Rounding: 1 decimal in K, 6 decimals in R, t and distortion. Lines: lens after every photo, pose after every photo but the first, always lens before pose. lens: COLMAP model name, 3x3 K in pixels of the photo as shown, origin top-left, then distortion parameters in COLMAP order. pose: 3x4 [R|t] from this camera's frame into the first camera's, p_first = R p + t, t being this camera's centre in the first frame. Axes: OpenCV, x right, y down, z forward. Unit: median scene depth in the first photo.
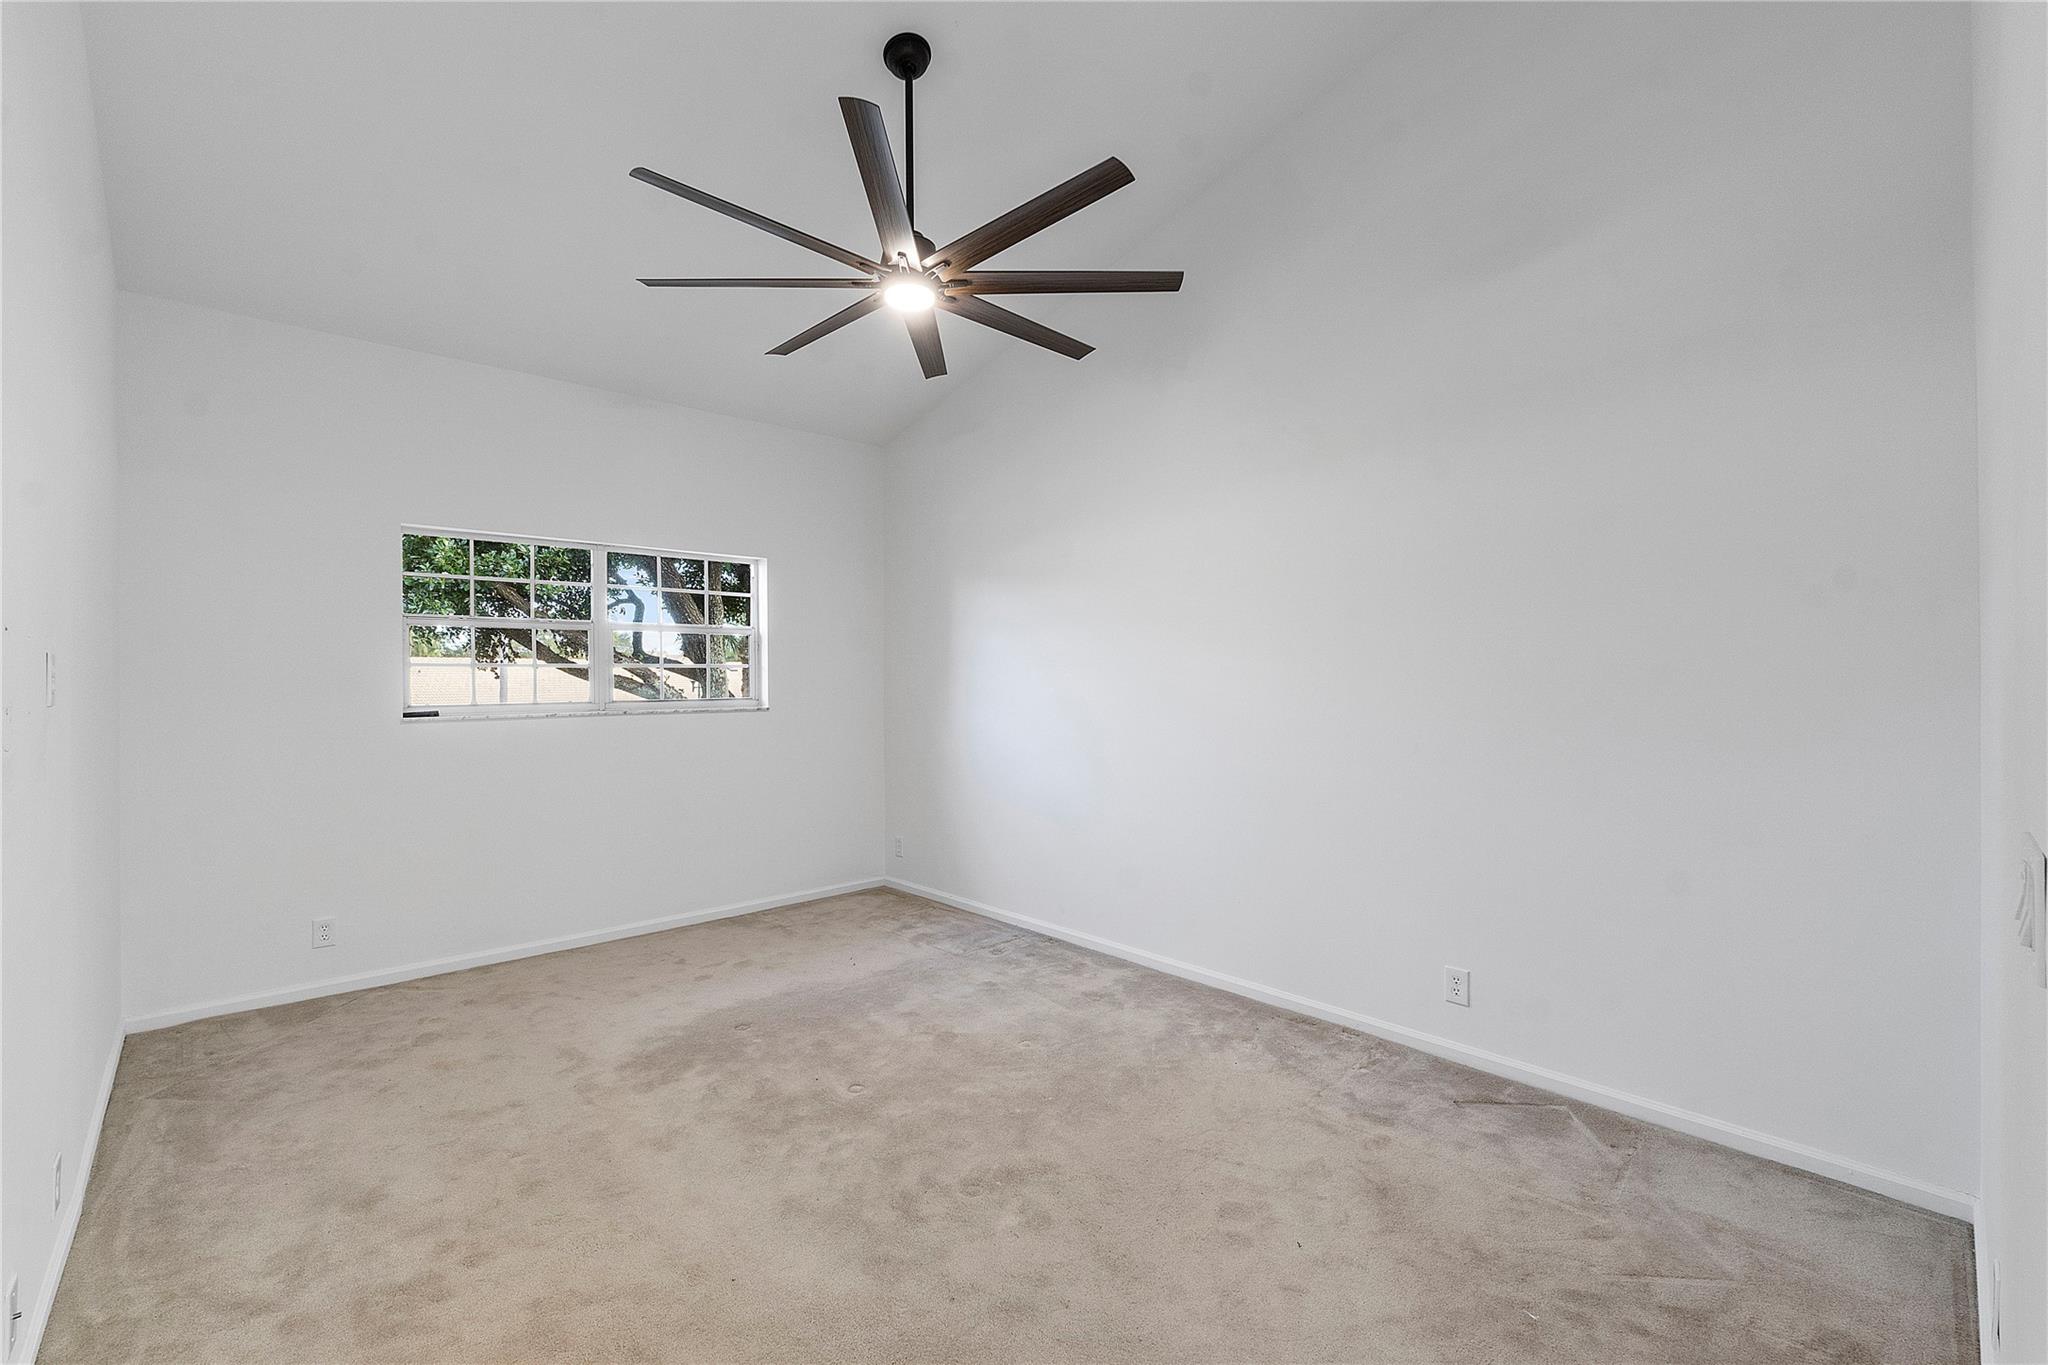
lens RADIAL K [[875.7, 0, 1009.8], [0, 875.7, 665.9], [0, 0, 1]] dist [-0.007174, -0.000176]
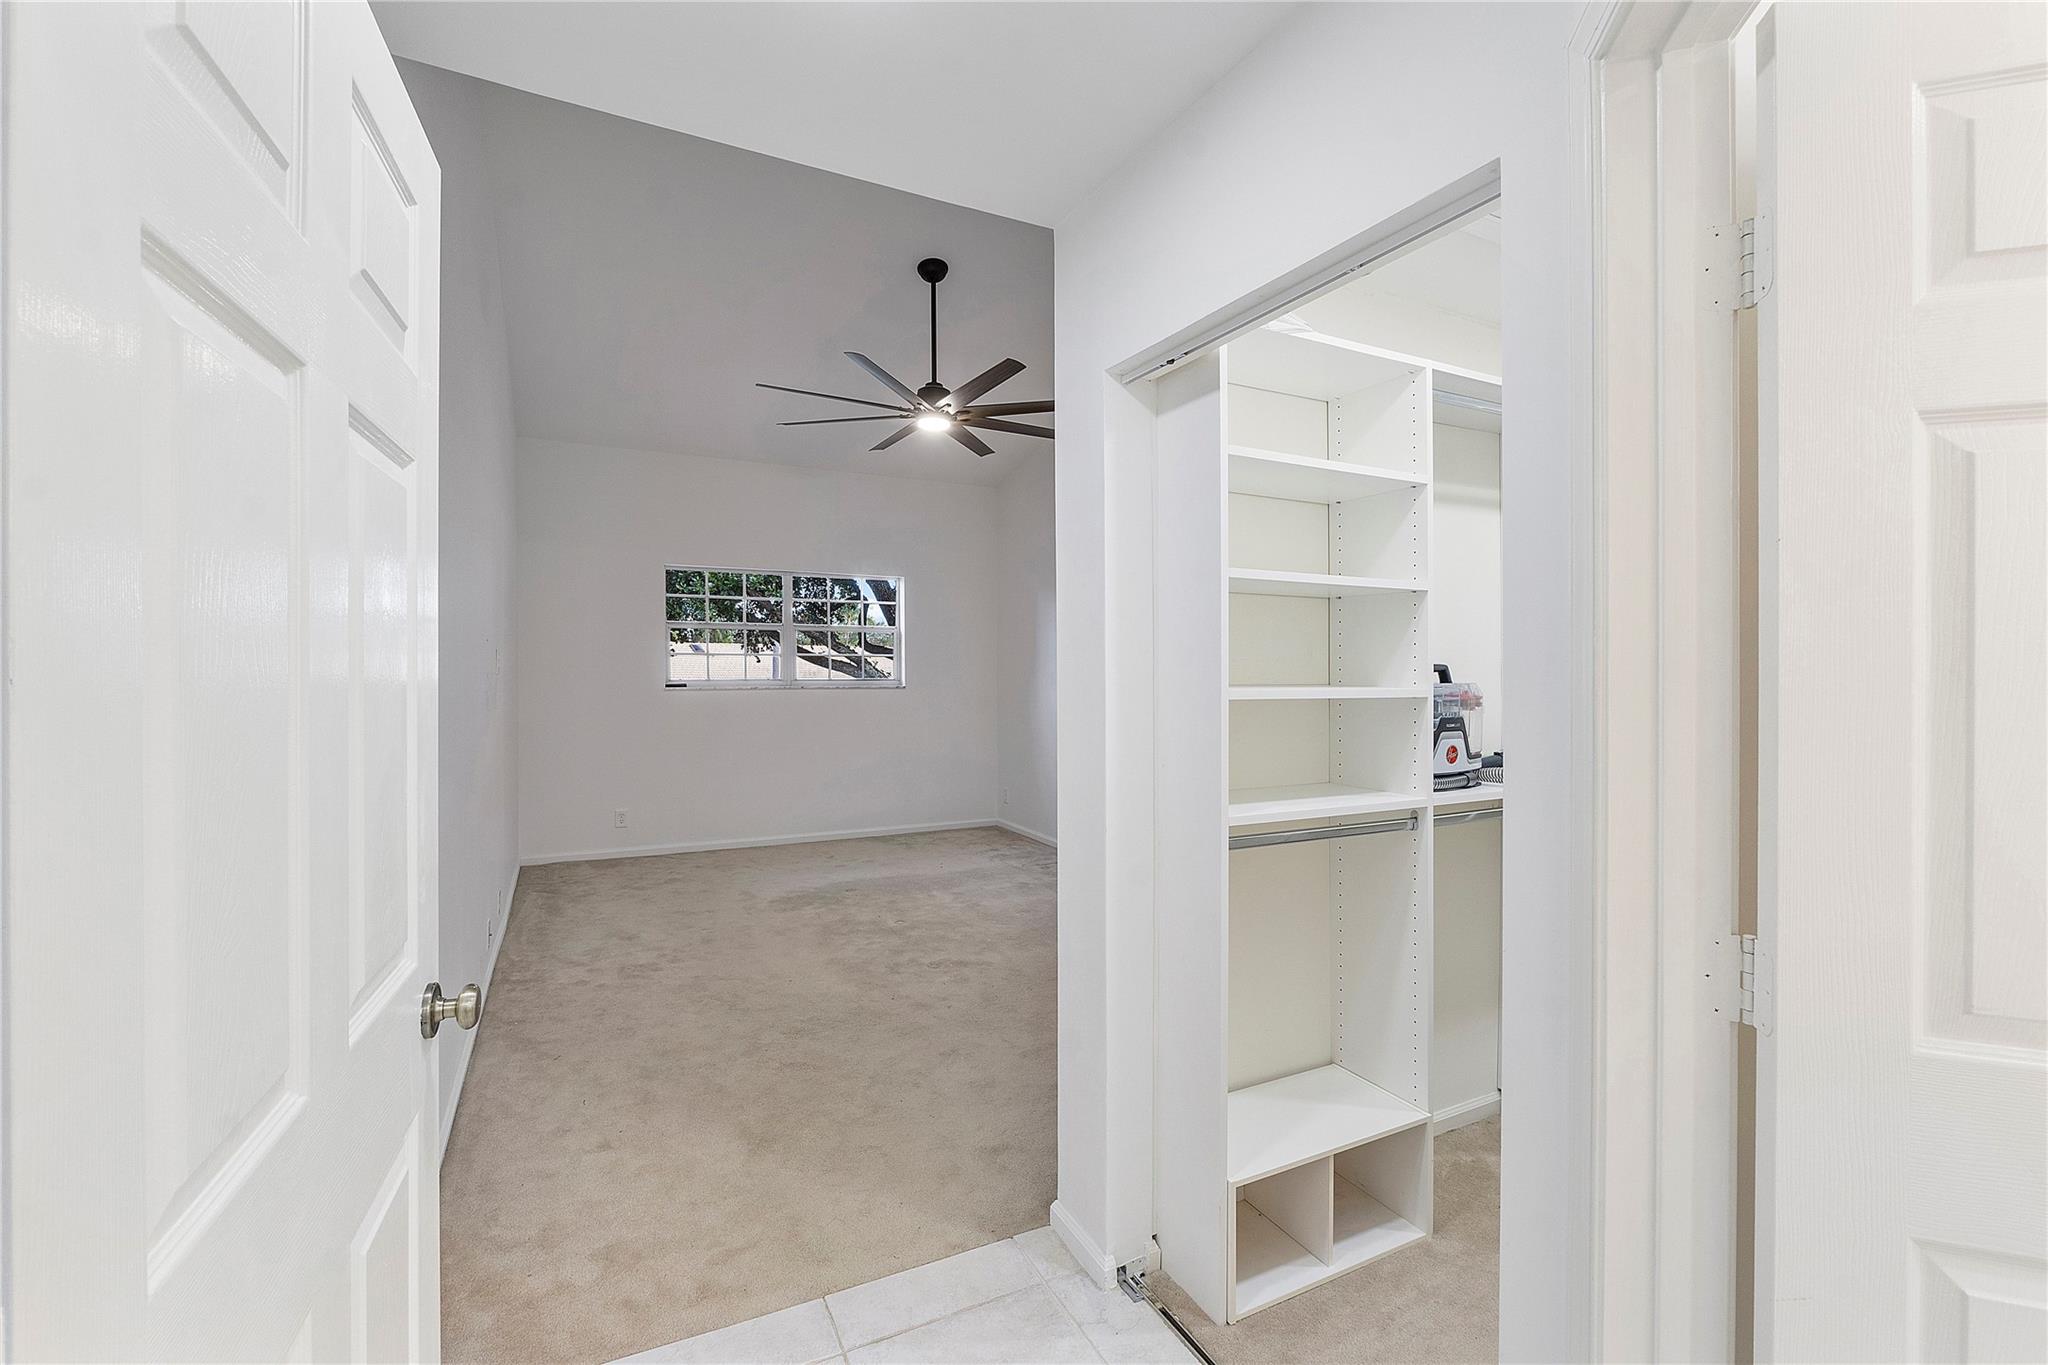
lens RADIAL K [[875.7, 0, 1034.5], [0, 875.7, 680.3], [0, 0, 1]] dist [-0.007174, -0.000176]
pose [[0.968983, 0.016775, -0.246557, 0.457354], [-0.009256, 0.999457, 0.031625, -0.013141], [0.246953, -0.028362, 0.968612, -0.486833]]
